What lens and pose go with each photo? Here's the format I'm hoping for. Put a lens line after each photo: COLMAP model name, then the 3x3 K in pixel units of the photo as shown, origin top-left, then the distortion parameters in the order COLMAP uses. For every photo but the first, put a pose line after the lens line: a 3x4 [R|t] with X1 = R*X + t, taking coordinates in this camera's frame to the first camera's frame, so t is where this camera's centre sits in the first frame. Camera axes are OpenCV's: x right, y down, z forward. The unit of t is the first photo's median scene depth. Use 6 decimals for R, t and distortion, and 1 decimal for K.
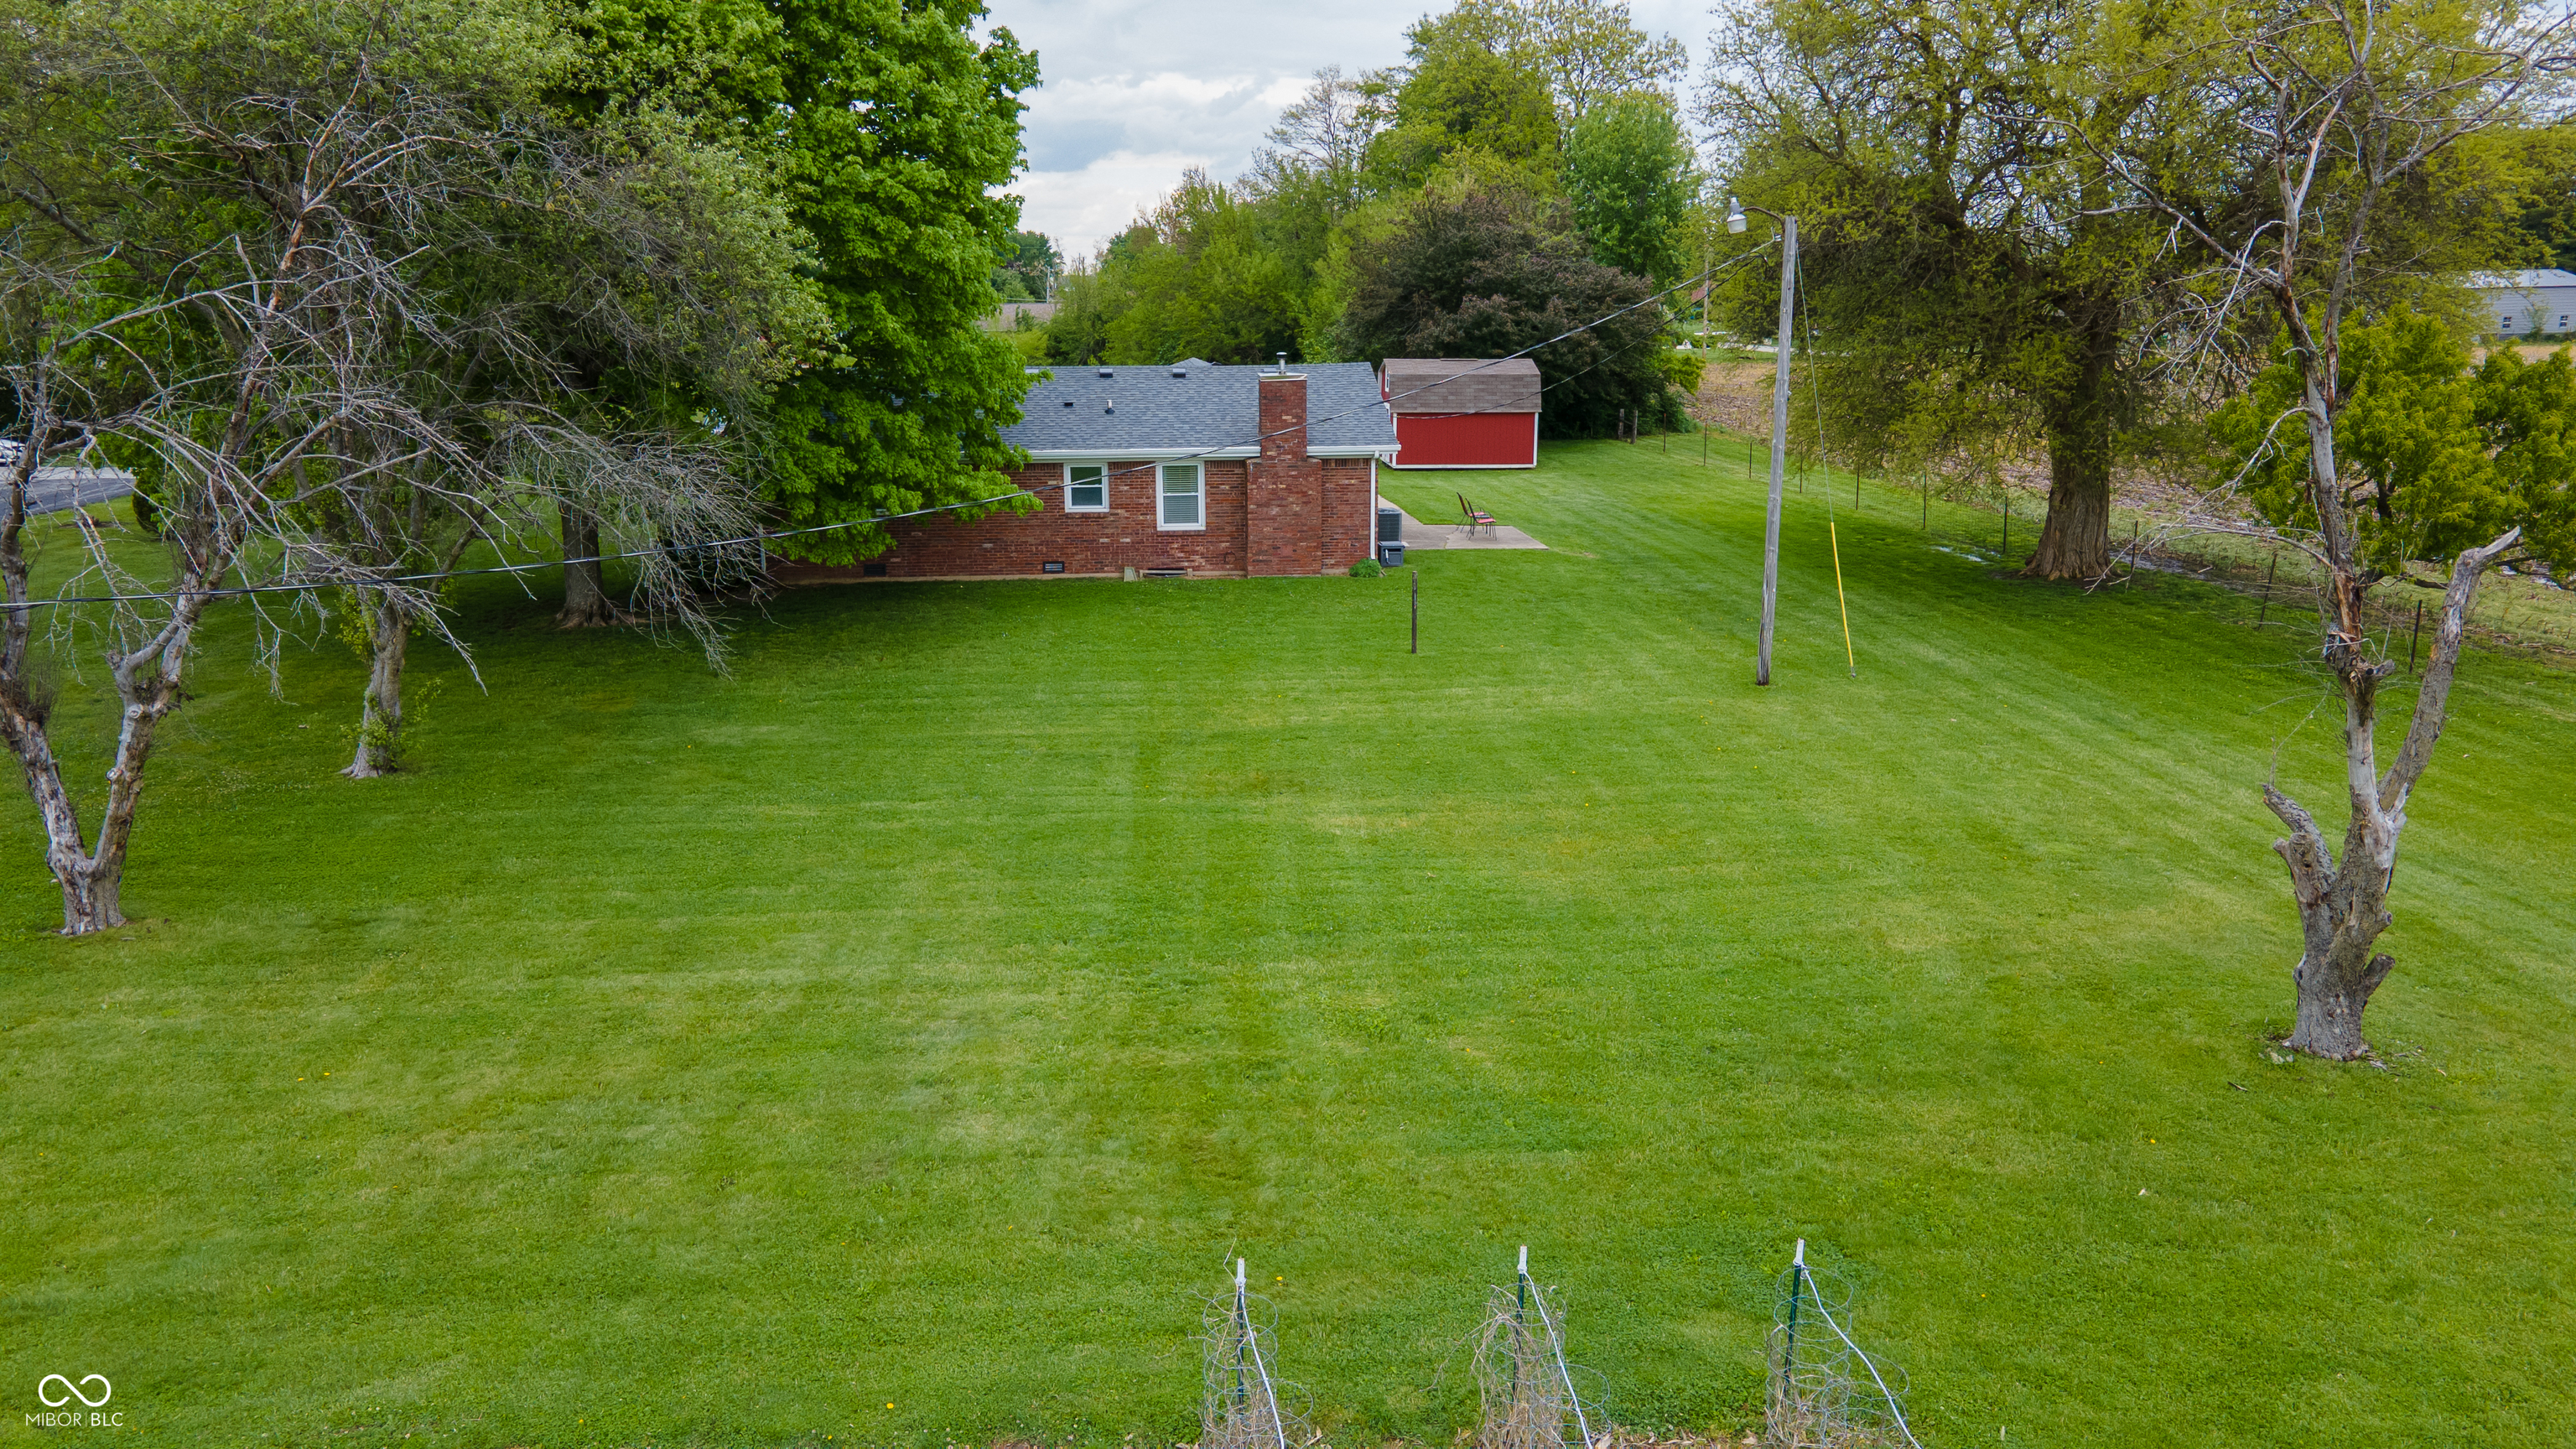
lens RADIAL K [[1869.2, 0, 1289.4], [0, 1869.2, 724.4], [0, 0, 1]] dist [0.047683, -0.004232]
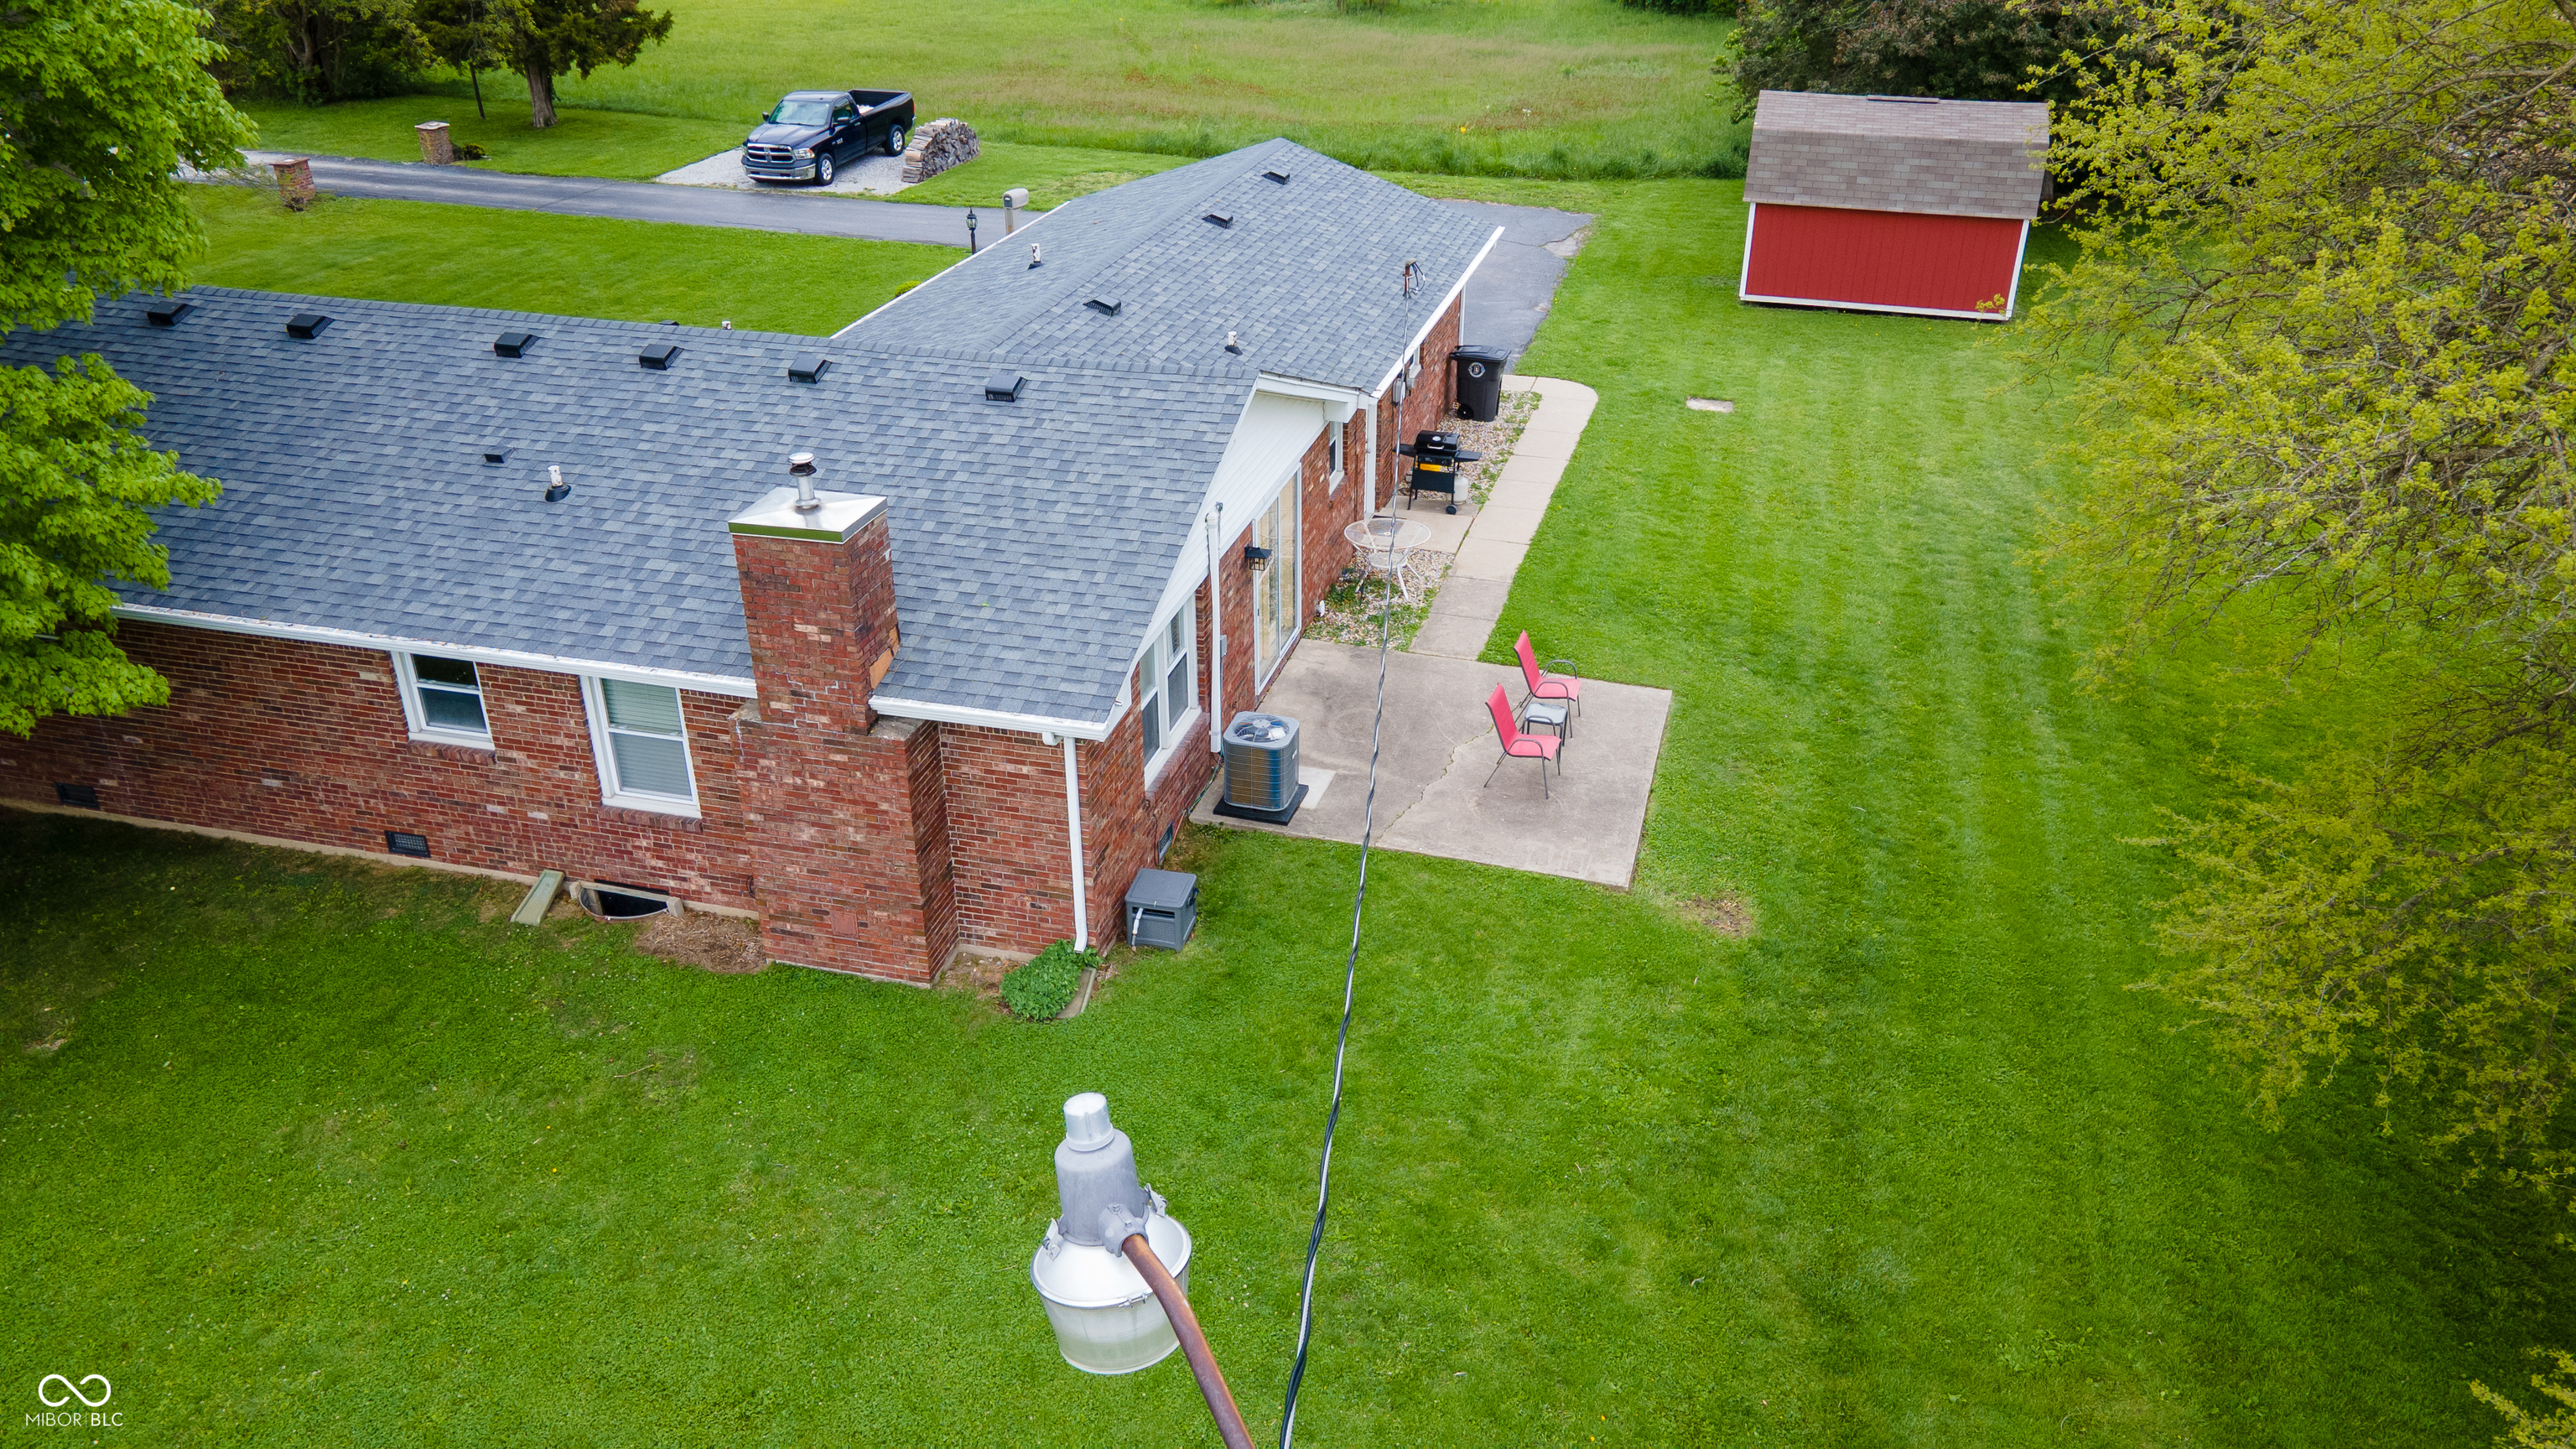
lens RADIAL K [[1869.2, 0, 1288.1], [0, 1869.2, 724.4], [0, 0, 1]] dist [0.047683, -0.004232]
pose [[0.935124, 0.165872, -0.313098, 0.208198], [-0.083017, 0.961627, 0.261500, -0.247521], [0.344458, -0.218542, 0.913010, 0.667156]]
